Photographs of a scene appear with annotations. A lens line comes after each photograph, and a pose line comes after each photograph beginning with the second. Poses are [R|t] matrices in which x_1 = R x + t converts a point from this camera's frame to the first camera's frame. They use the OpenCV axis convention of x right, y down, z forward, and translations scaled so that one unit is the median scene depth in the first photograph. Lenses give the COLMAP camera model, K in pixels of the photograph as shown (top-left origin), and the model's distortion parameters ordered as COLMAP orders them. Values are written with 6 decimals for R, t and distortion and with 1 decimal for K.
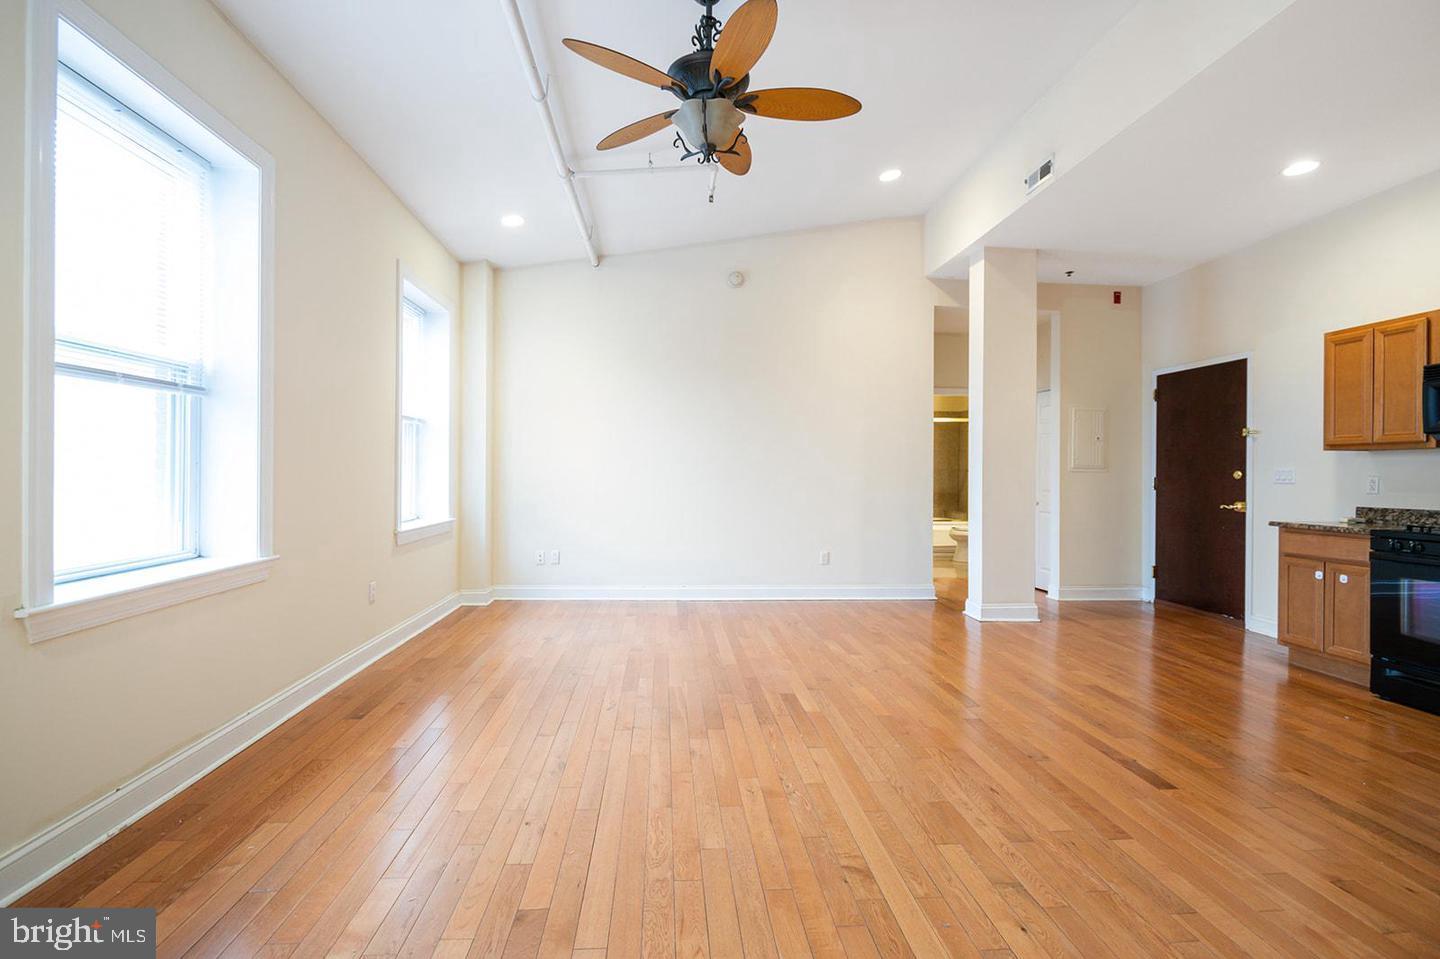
lens RADIAL K [[640.9, 0, 712.2], [0, 640.9, 475.9], [0, 0, 1]] dist [-0.001304, -0.000371]
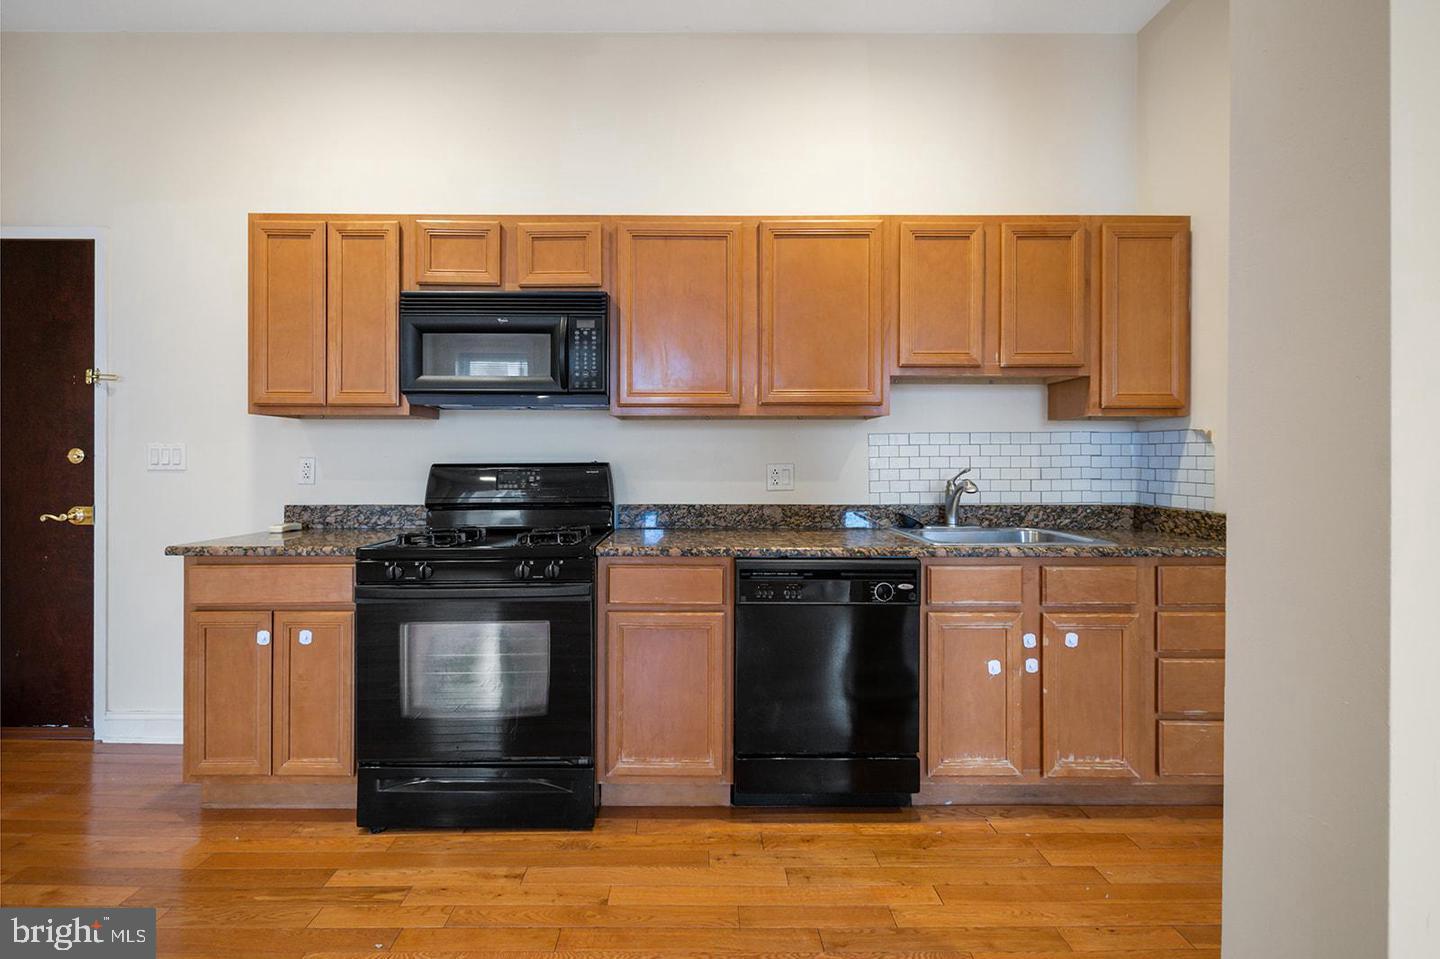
lens RADIAL K [[640.9, 0, 723.4], [0, 640.9, 467.4], [0, 0, 1]] dist [-0.001304, -0.000371]
pose [[0.056035, -0.006918, 0.998405, 0.412628], [0.002307, 0.999974, 0.006799, 0.007142], [-0.998426, 0.001923, 0.056050, 0.558195]]
